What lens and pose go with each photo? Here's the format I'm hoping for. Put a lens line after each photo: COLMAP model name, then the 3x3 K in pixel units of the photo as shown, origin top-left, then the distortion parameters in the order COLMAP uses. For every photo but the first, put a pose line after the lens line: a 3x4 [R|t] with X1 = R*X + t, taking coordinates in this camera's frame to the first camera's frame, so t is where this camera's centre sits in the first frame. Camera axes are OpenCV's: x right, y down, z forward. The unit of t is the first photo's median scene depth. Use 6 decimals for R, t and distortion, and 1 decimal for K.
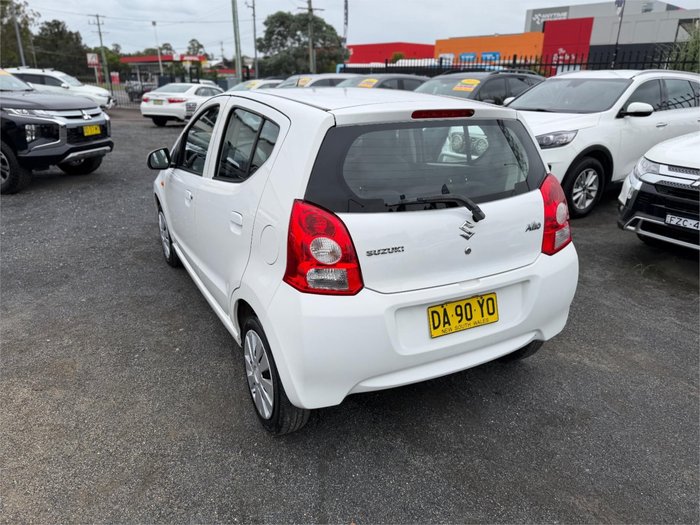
lens RADIAL K [[495.3, 0, 344.4], [0, 495.3, 267.2], [0, 0, 1]] dist [0.009088, -0.013683]
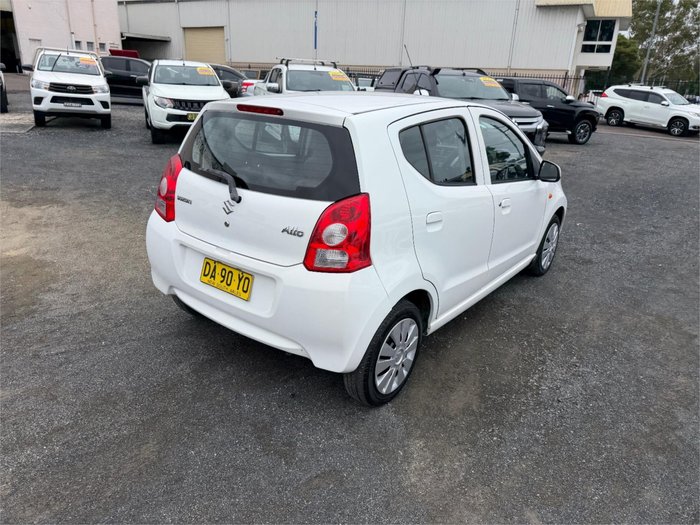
lens RADIAL K [[501.2, 0, 353.1], [0, 501.2, 267.1], [0, 0, 1]] dist [0.008772, -0.009446]
pose [[0.408521, 0.325064, -0.852903, 0.459473], [-0.356832, 0.916945, 0.178558, -0.083670], [0.840108, 0.231398, 0.490585, 0.221290]]
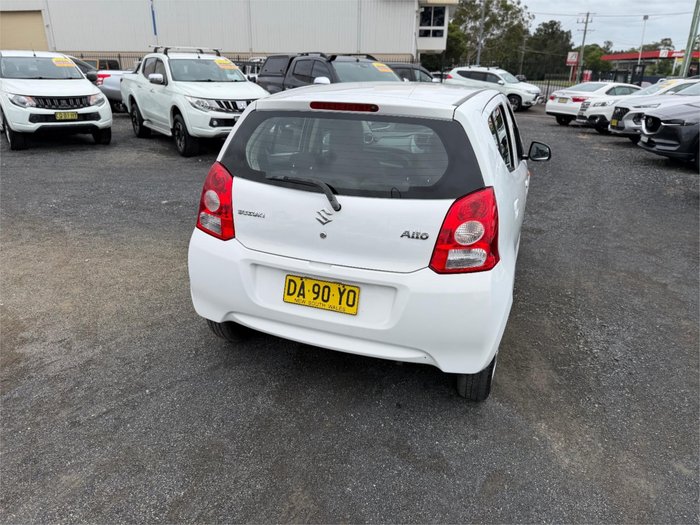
lens RADIAL K [[498.7, 0, 352.4], [0, 498.7, 264.3], [0, 0, 1]] dist [0.015967, -0.019180]
pose [[0.663815, 0.270971, -0.697083, 0.342107], [-0.274057, 0.955357, 0.110389, -0.035181], [0.695875, 0.117762, 0.708442, 0.091199]]
